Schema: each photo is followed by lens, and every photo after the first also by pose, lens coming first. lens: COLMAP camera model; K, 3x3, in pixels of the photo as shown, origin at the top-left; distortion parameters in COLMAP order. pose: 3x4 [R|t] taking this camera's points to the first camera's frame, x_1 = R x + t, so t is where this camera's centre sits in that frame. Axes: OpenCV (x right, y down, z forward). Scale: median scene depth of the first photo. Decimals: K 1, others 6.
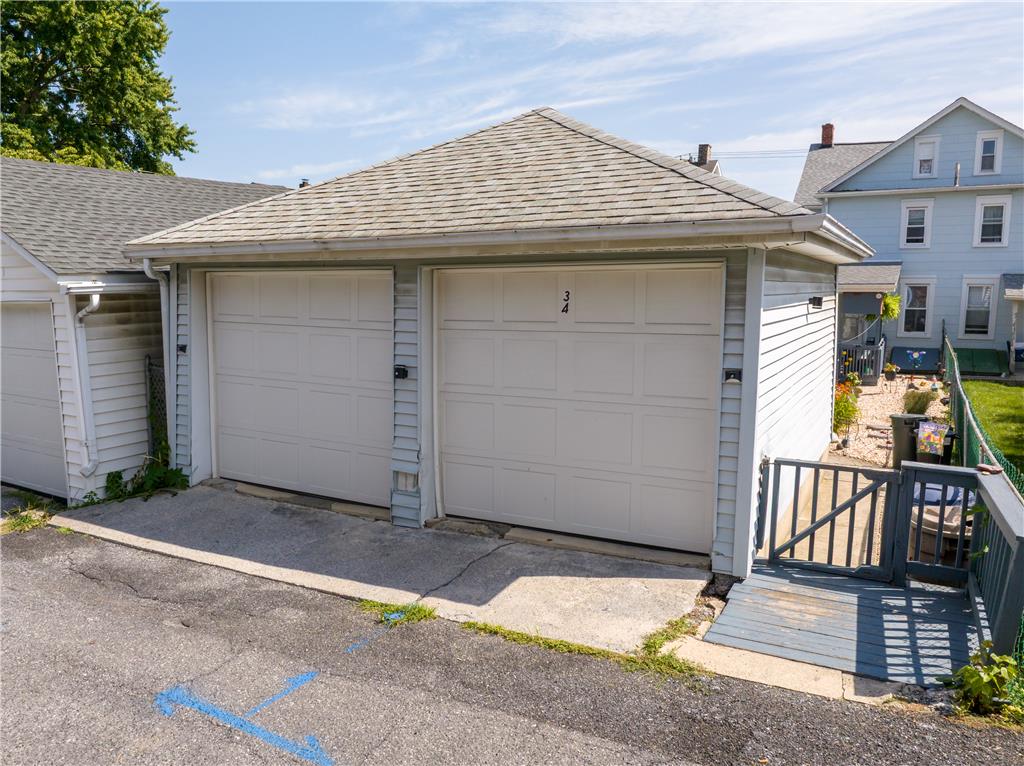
lens RADIAL K [[807.2, 0, 454.1], [0, 807.2, 399.7], [0, 0, 1]] dist [-0.040069, 0.001081]
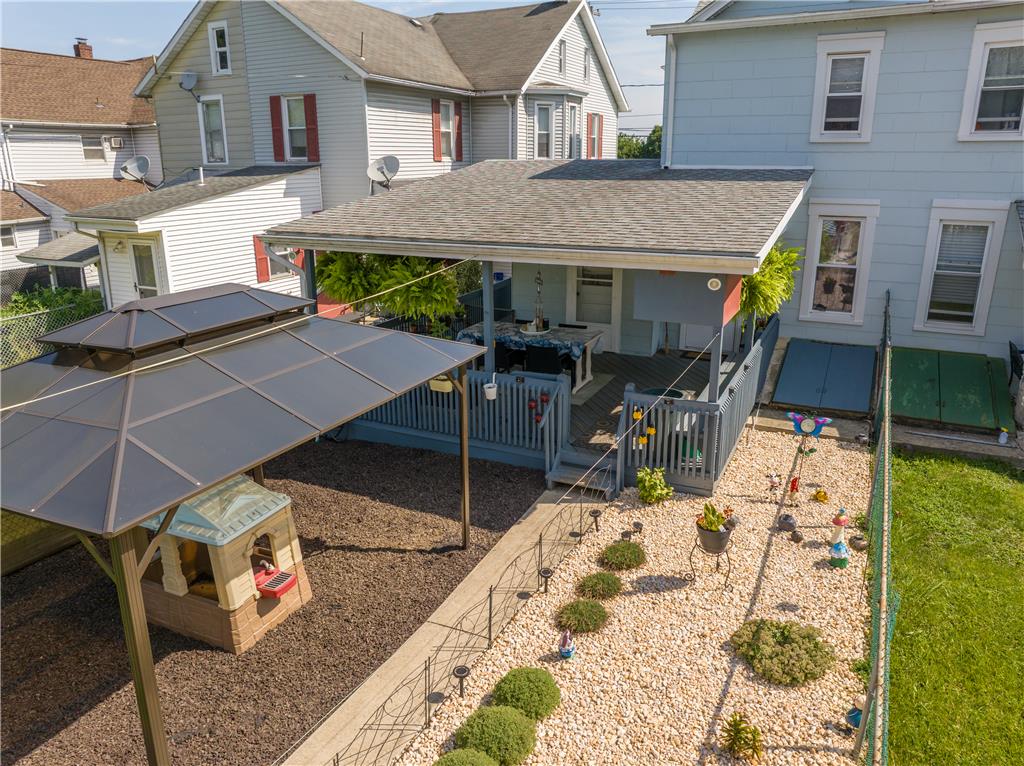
lens RADIAL K [[731.1, 0, 512.0], [0, 731.1, 383.0], [0, 0, 1]] dist [-0.033245, -0.000639]
pose [[0.997727, -0.022610, 0.063483, 1.069616], [0.012347, 0.987421, 0.157632, -0.360294], [-0.066249, -0.156490, 0.985455, 1.705417]]
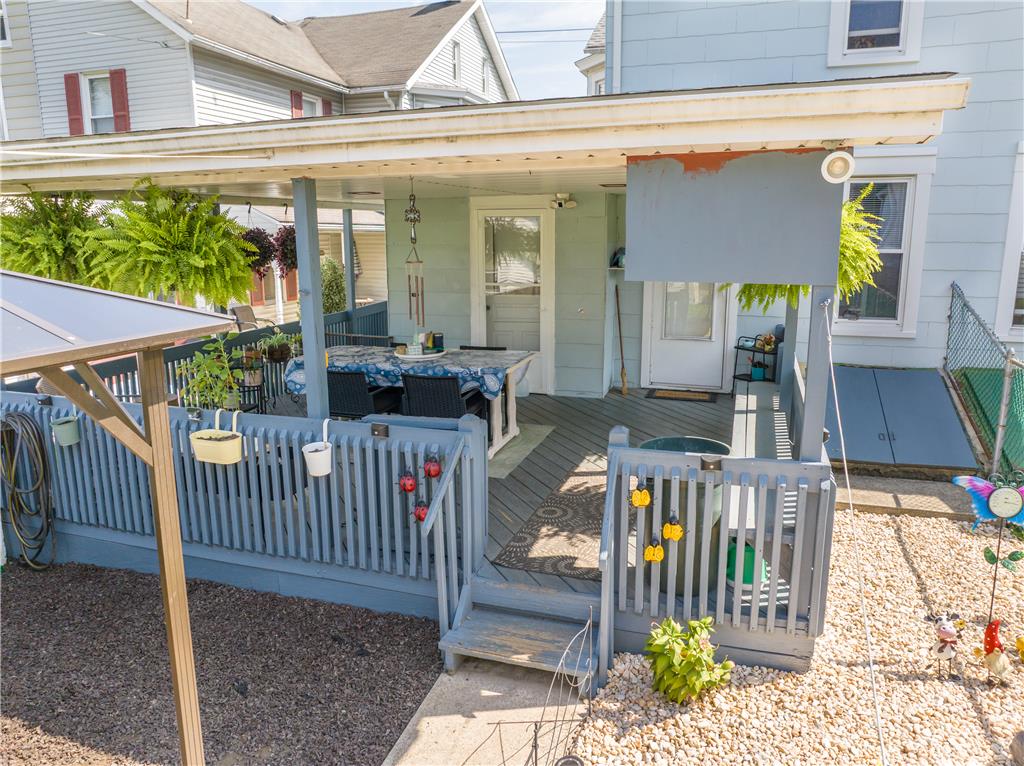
lens RADIAL K [[731.1, 0, 512.0], [0, 731.1, 383.0], [0, 0, 1]] dist [-0.033245, -0.000639]
pose [[0.979764, -0.042976, 0.195489, 1.142066], [0.030698, 0.997386, 0.065410, -0.258840], [-0.197789, -0.058085, 0.978522, 2.253928]]
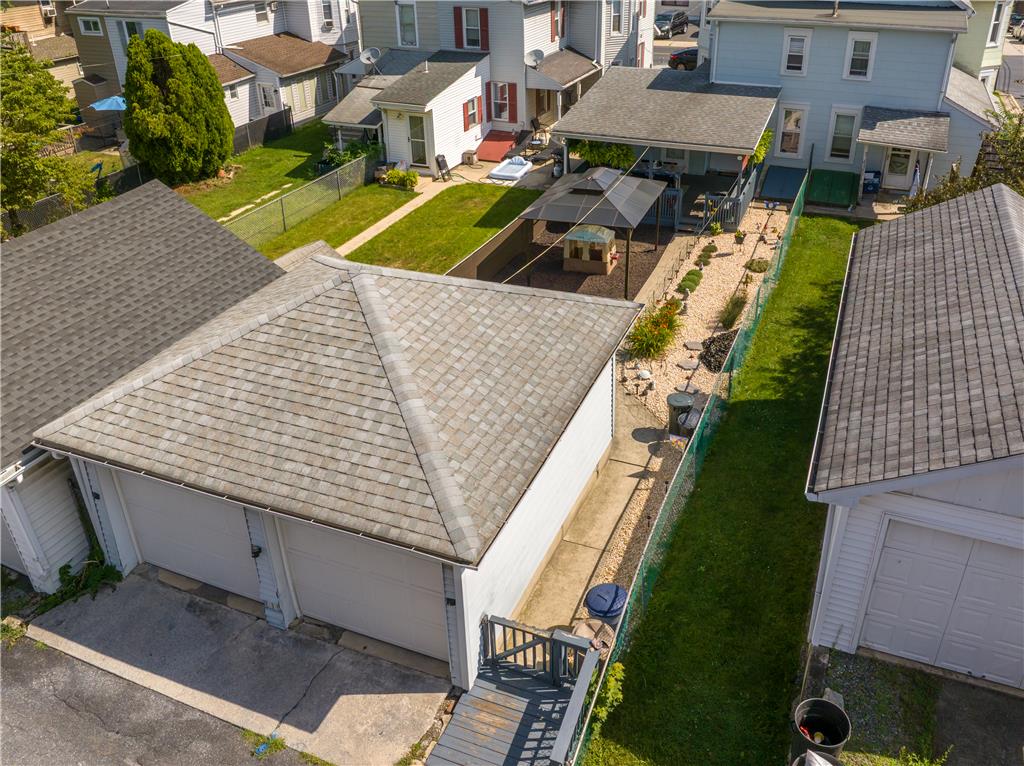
lens RADIAL K [[836.7, 0, 544.6], [0, 836.7, 339.1], [0, 0, 1]] dist [-0.048798, 0.011760]
pose [[0.988622, -0.077533, 0.128901, 0.249162], [0.028078, 0.936985, 0.348240, -0.784422], [-0.147779, -0.340658, 0.928501, -0.303876]]
